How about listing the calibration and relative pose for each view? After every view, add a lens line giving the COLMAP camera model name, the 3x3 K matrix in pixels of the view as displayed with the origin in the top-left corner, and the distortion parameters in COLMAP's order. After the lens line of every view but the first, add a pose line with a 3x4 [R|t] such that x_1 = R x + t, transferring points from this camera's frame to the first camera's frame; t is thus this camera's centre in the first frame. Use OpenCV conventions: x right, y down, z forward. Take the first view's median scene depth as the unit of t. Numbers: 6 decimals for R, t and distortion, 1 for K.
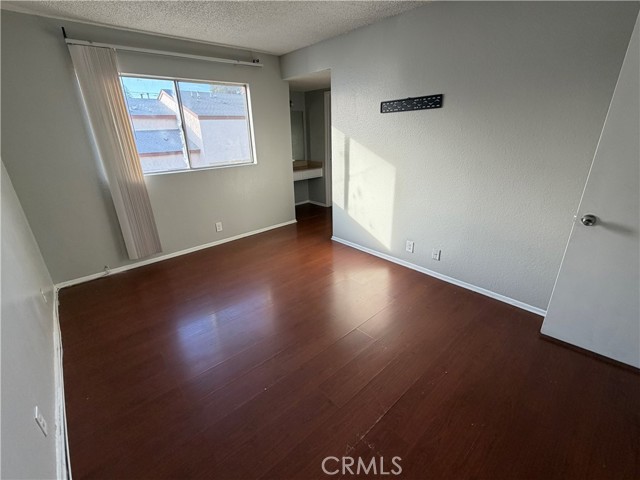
lens RADIAL K [[279.4, 0, 317.9], [0, 279.4, 239.0], [0, 0, 1]] dist [-0.005268, -0.000286]
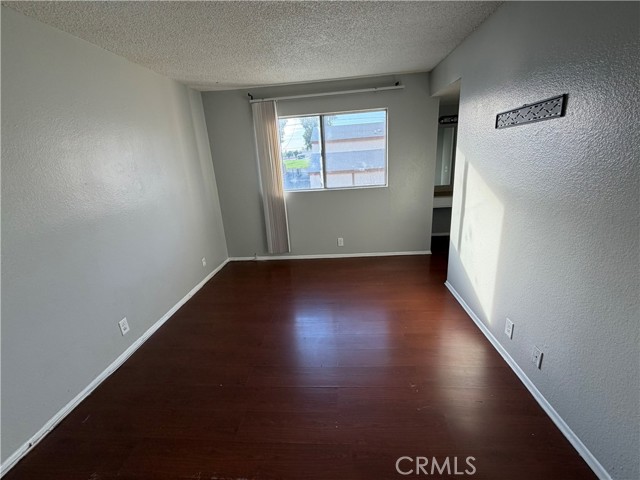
lens RADIAL K [[279.4, 0, 319.3], [0, 279.4, 239.1], [0, 0, 1]] dist [-0.005268, -0.000286]
pose [[0.694038, 0.186605, -0.695334, 0.393667], [-0.218442, 0.974876, 0.043590, -0.096526], [0.685999, 0.121637, 0.717363, 0.189331]]
